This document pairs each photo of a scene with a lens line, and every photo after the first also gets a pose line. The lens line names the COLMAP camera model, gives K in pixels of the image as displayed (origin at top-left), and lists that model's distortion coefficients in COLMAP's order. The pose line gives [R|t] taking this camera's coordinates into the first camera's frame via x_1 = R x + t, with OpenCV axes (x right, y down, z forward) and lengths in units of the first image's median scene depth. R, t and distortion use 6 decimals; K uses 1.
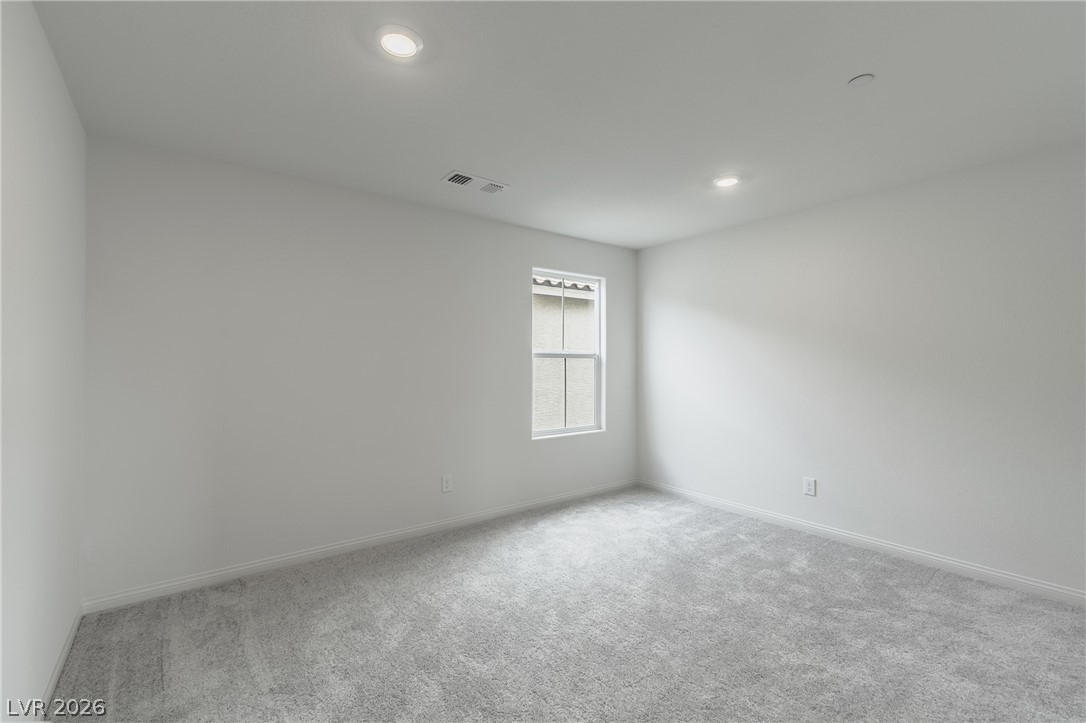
lens RADIAL K [[475.8, 0, 543.2], [0, 475.8, 361.8], [0, 0, 1]] dist [0.000569, 0.000971]
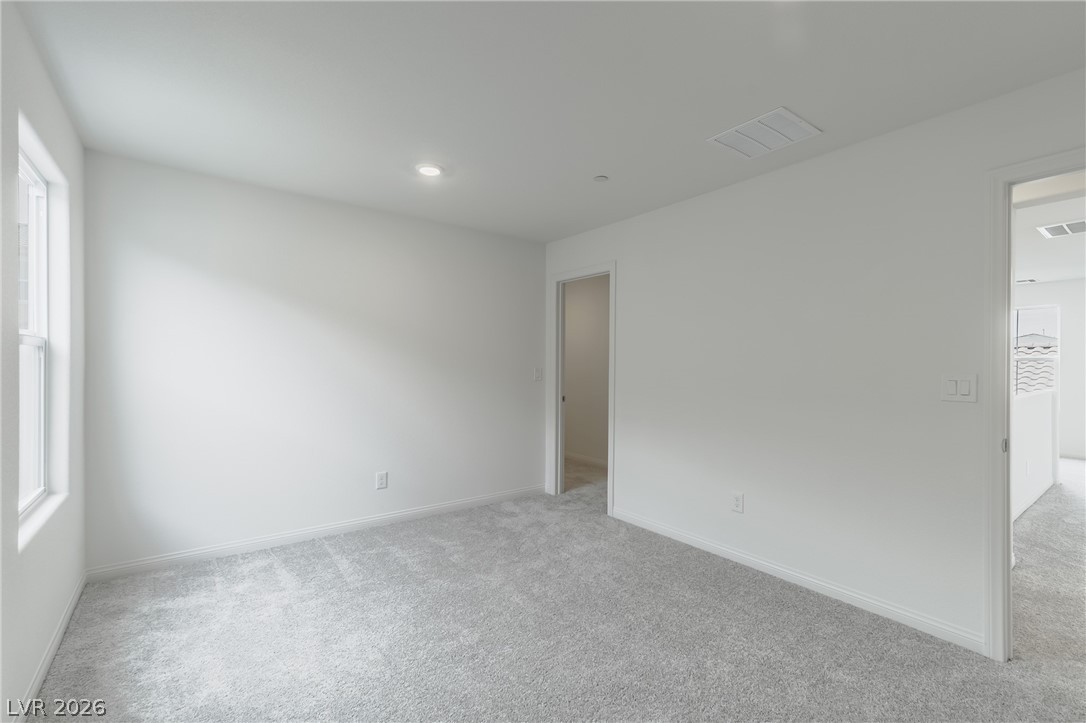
lens RADIAL K [[475.8, 0, 548.2], [0, 475.8, 362.0], [0, 0, 1]] dist [0.000569, 0.000971]
pose [[0.011696, -0.004981, 0.999919, -0.483201], [-0.006557, 0.999966, 0.005058, -0.002771], [-0.999910, -0.006616, 0.011663, 0.644368]]
